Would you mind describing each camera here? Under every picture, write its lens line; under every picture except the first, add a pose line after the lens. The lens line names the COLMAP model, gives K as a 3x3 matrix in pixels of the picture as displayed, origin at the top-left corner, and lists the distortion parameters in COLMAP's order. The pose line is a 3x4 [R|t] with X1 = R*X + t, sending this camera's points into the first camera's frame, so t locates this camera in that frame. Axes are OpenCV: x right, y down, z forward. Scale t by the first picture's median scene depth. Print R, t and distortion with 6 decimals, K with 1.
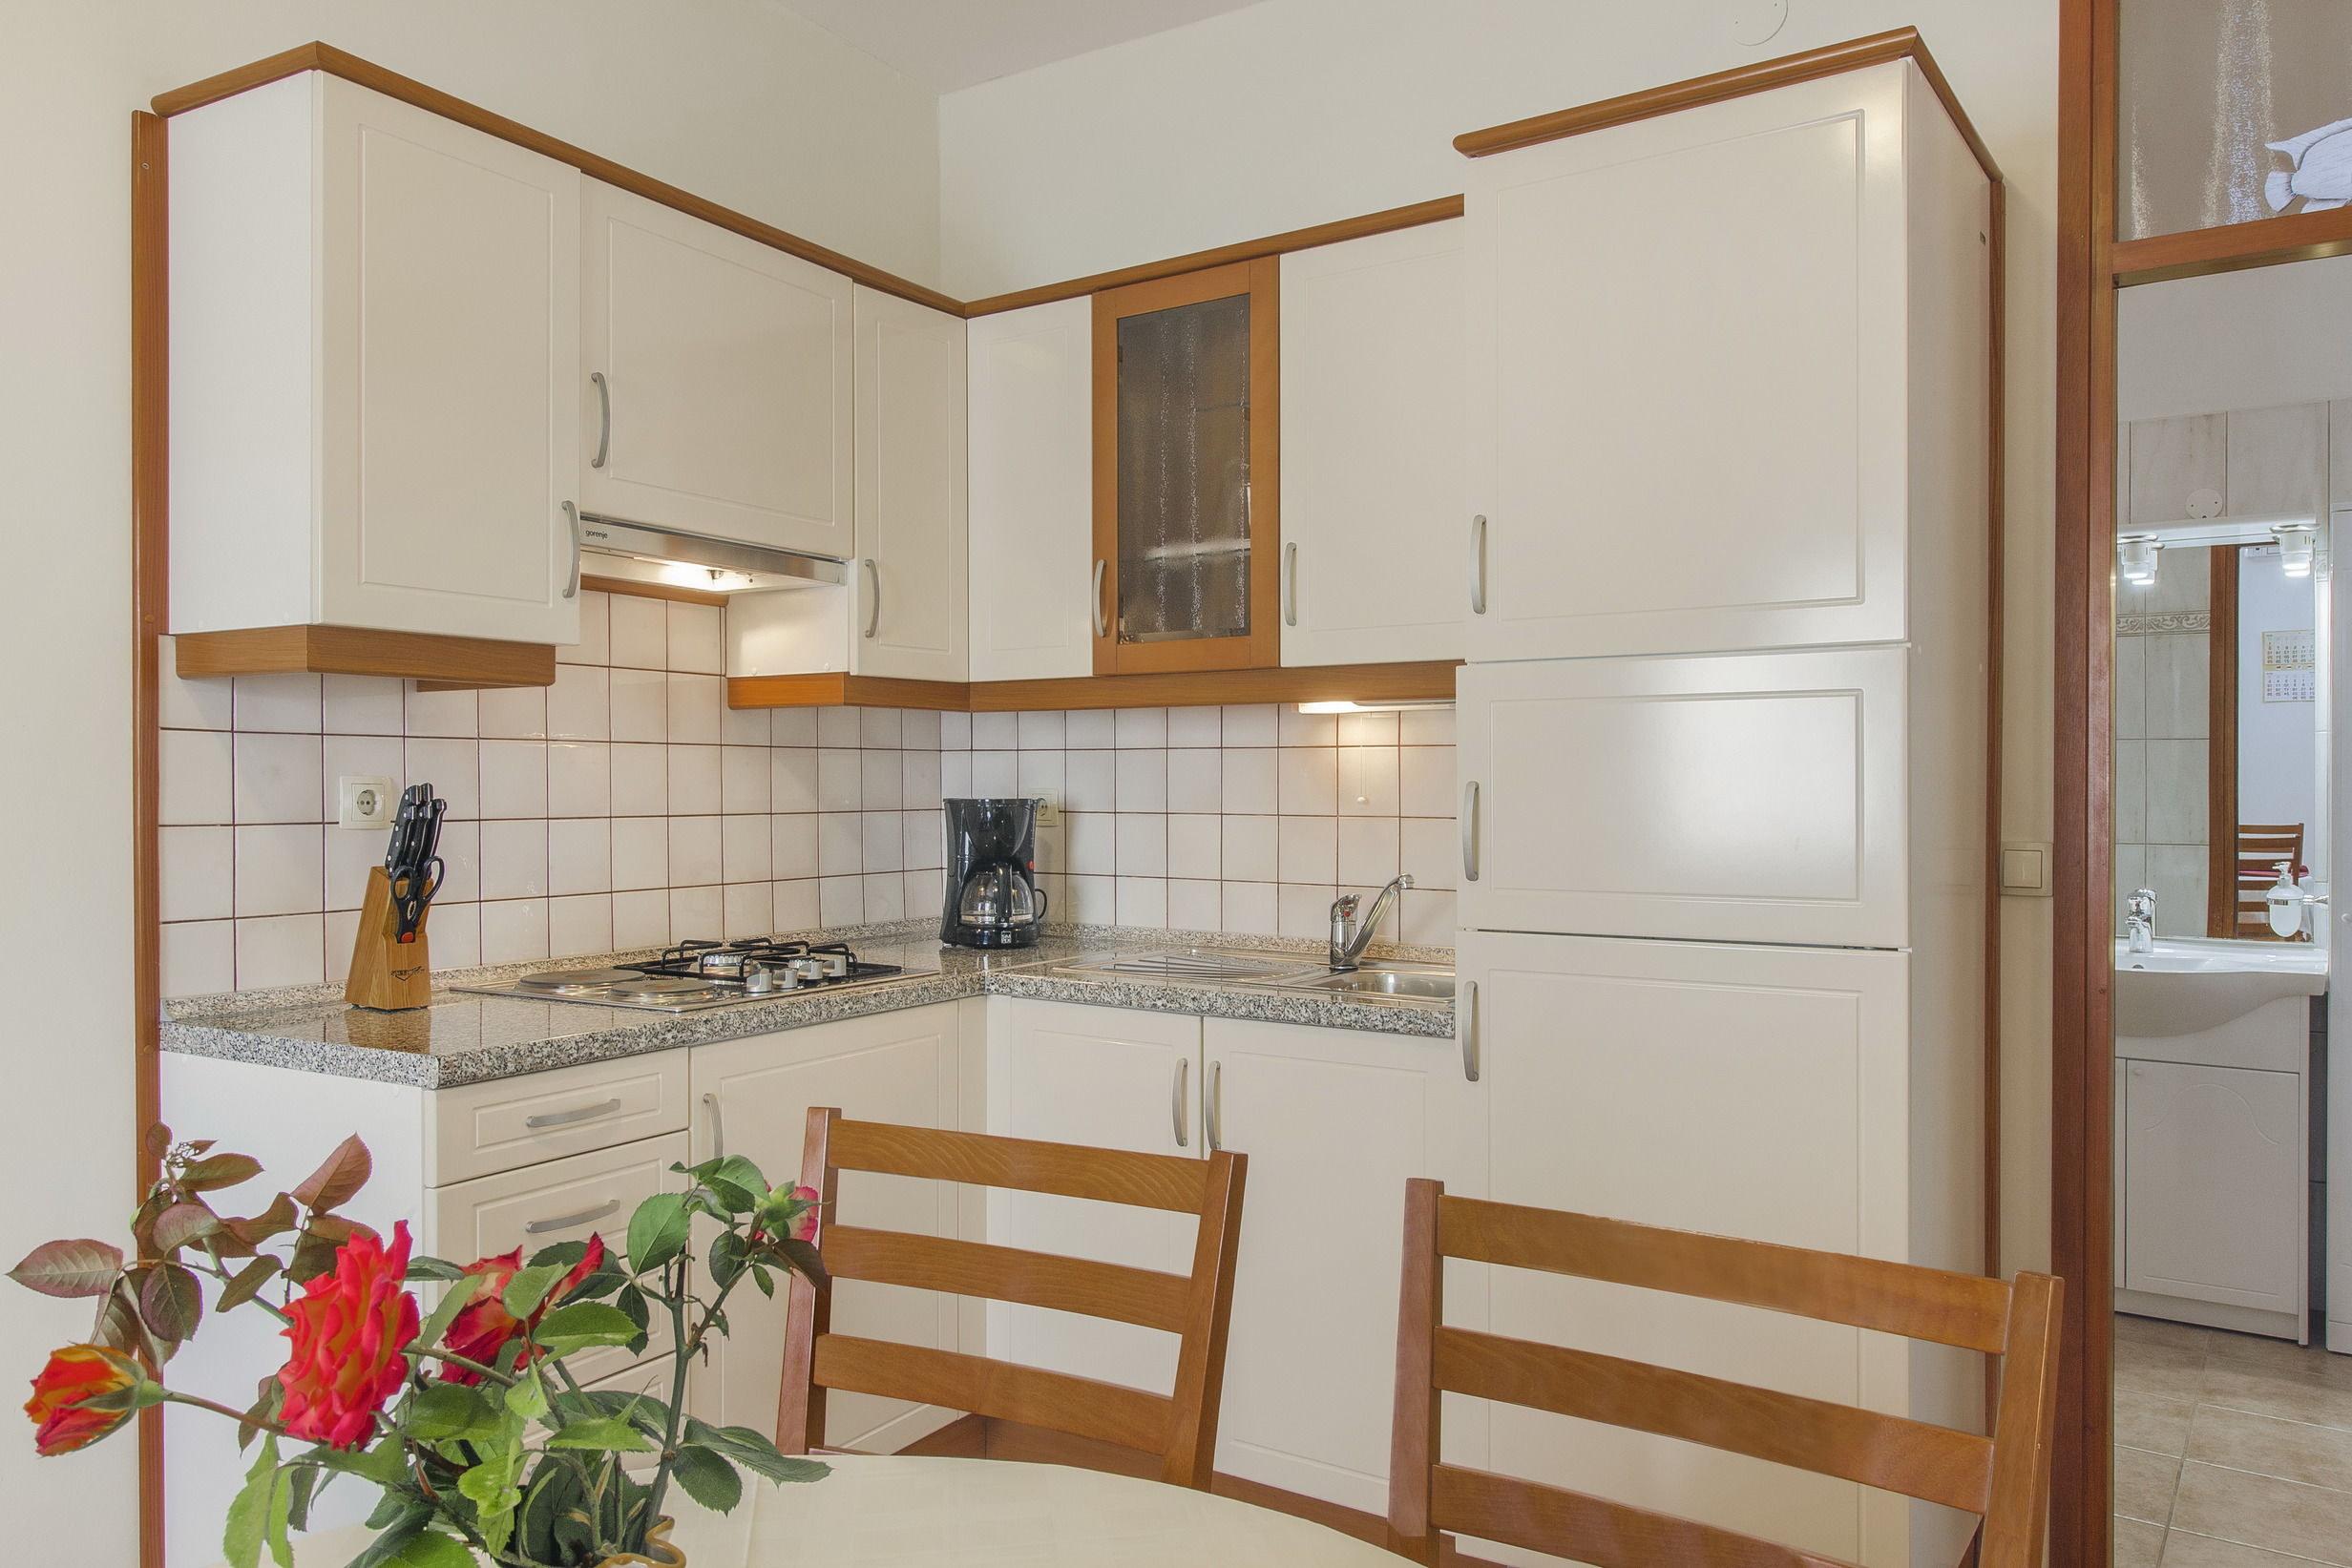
lens RADIAL K [[1722.6, 0, 1183.1], [0, 1722.6, 788.2], [0, 0, 1]] dist [0.003593, 0.001628]
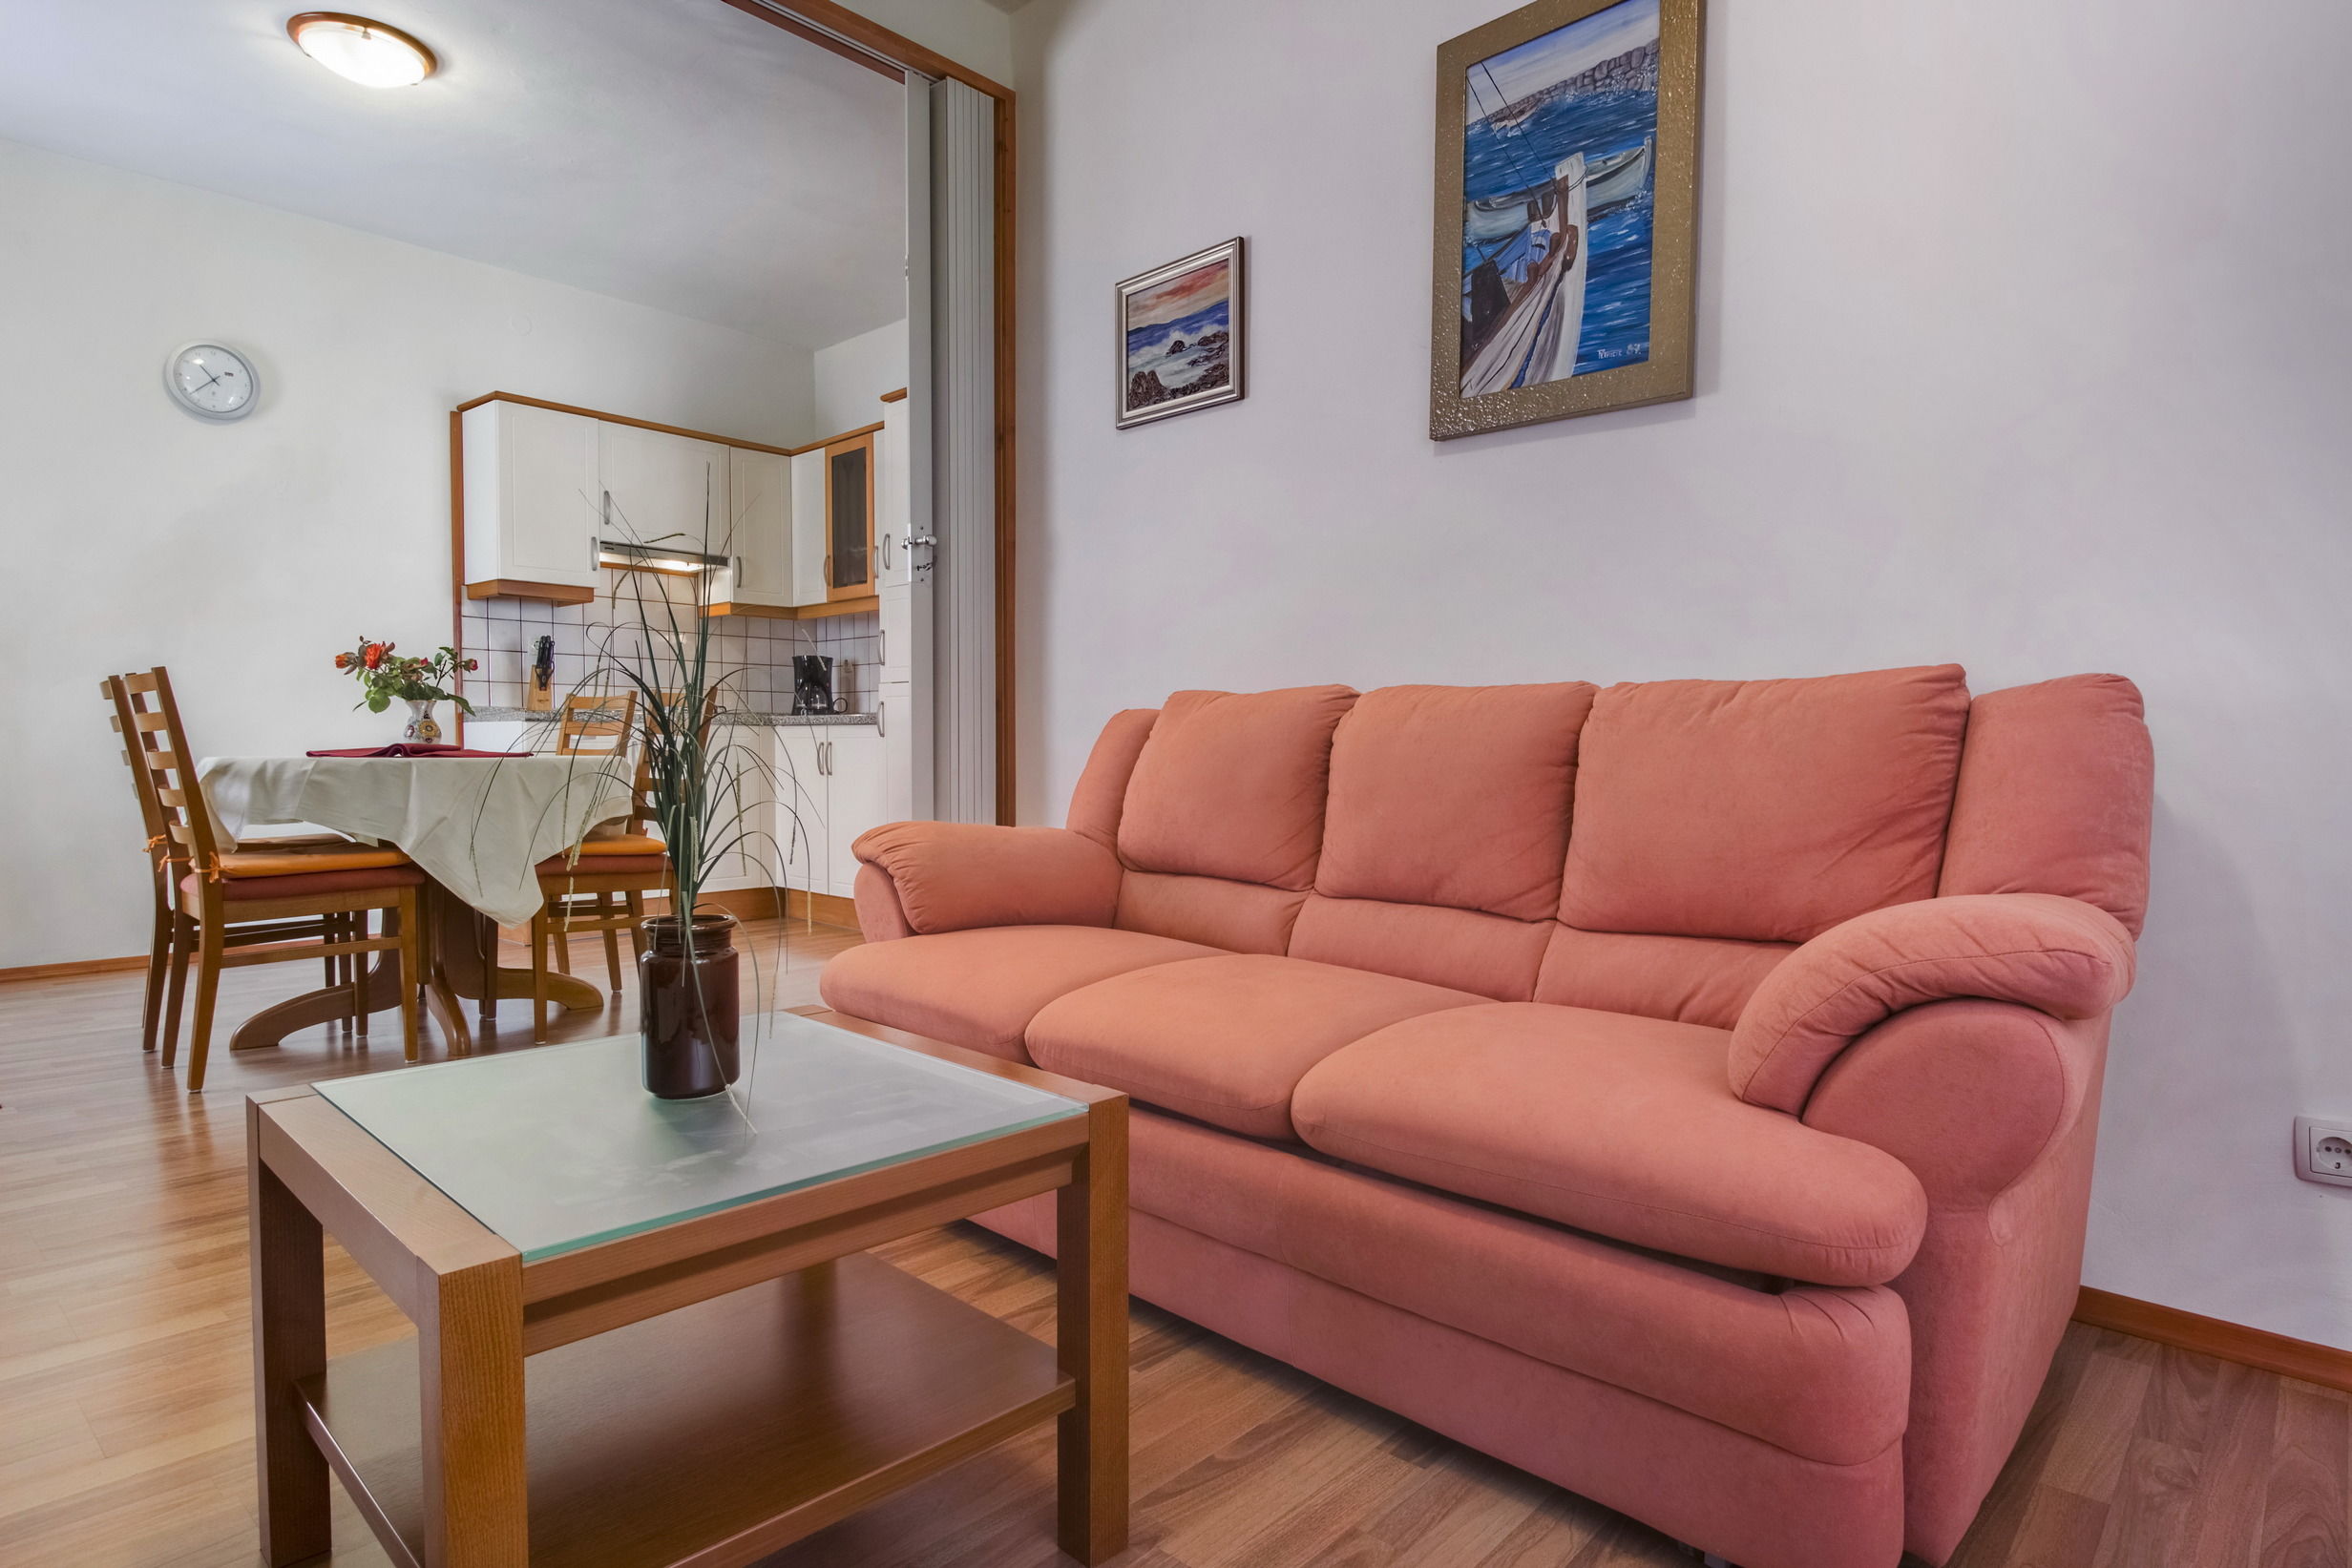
lens RADIAL K [[1337.5, 0, 1177.1], [0, 1337.5, 801.6], [0, 0, 1]] dist [-0.003762, -0.000521]
pose [[0.983236, 0.011881, -0.181951, 0.939263], [-0.004690, 0.999193, 0.039900, 0.167473], [0.182278, -0.038378, 0.982498, -0.953432]]
